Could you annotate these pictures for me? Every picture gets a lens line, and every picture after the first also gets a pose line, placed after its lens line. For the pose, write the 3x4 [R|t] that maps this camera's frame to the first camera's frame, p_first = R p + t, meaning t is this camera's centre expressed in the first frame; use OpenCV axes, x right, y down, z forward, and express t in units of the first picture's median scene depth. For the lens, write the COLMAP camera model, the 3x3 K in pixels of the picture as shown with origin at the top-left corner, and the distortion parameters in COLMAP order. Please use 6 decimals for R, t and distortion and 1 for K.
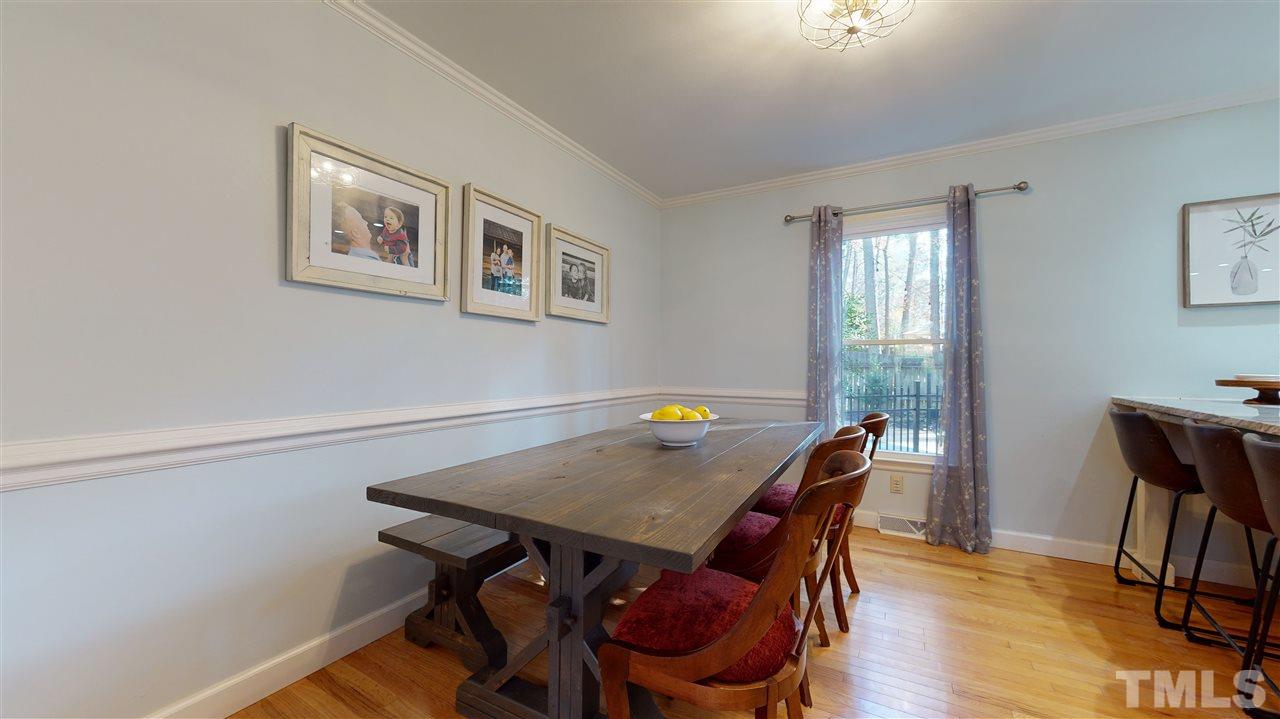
lens RADIAL K [[471.2, 0, 637.9], [0, 471.2, 357.5], [0, 0, 1]] dist [0.000255, -0.000097]
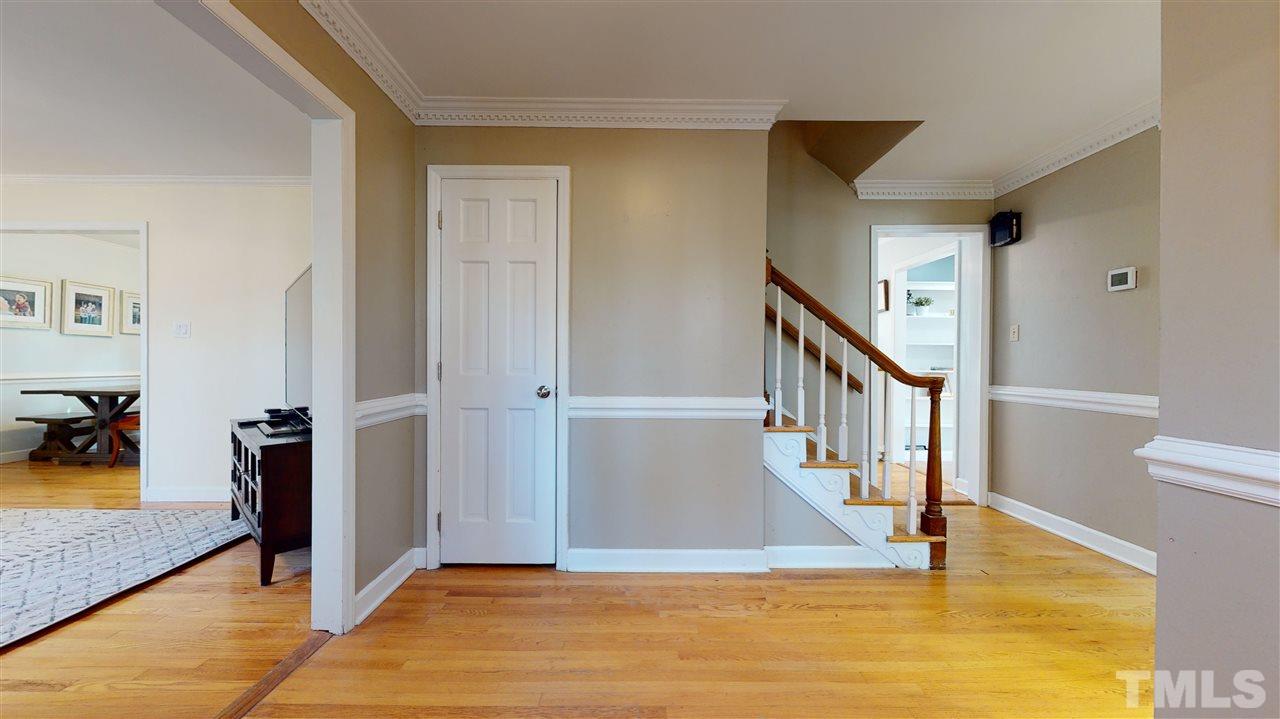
lens RADIAL K [[471.2, 0, 636.2], [0, 471.2, 362.4], [0, 0, 1]] dist [0.000255, -0.000097]
pose [[0.875749, -0.002867, 0.482759, 0.973606], [-0.004441, 0.999892, 0.013995, 0.003261], [-0.482747, -0.014400, 0.875642, -2.376180]]
